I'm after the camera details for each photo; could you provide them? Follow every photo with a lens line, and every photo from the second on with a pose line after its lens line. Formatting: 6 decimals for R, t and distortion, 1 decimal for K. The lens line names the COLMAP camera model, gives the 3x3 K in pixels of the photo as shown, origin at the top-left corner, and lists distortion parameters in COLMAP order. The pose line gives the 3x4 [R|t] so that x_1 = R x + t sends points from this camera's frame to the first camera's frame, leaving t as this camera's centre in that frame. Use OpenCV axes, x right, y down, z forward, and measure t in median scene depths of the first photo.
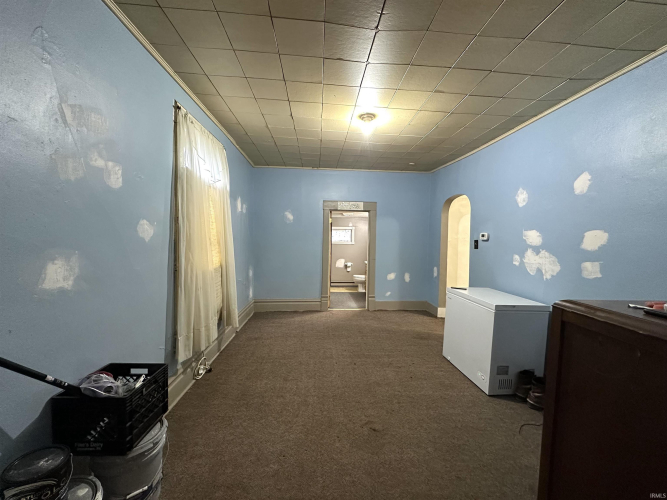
lens RADIAL K [[266.0, 0, 335.6], [0, 266.0, 252.5], [0, 0, 1]] dist [0.000368, 0.000431]
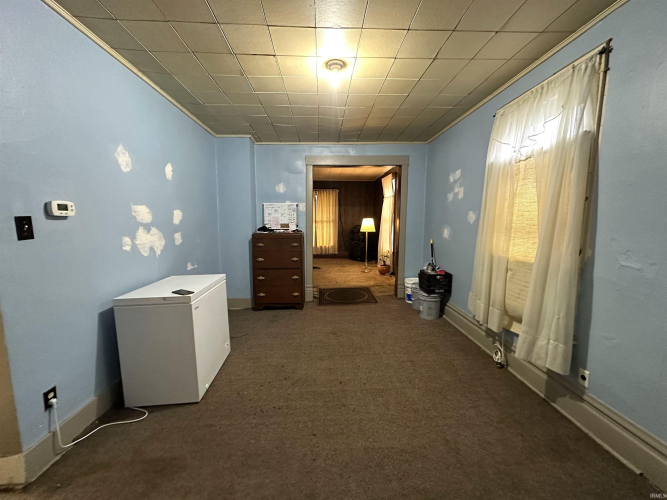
lens RADIAL K [[266.0, 0, 334.8], [0, 266.0, 254.4], [0, 0, 1]] dist [0.000368, 0.000431]
pose [[-0.999671, -0.023252, 0.010849, 0.095838], [-0.020841, 0.982470, 0.185254, -0.097372], [-0.014966, 0.184967, -0.982631, 1.818181]]
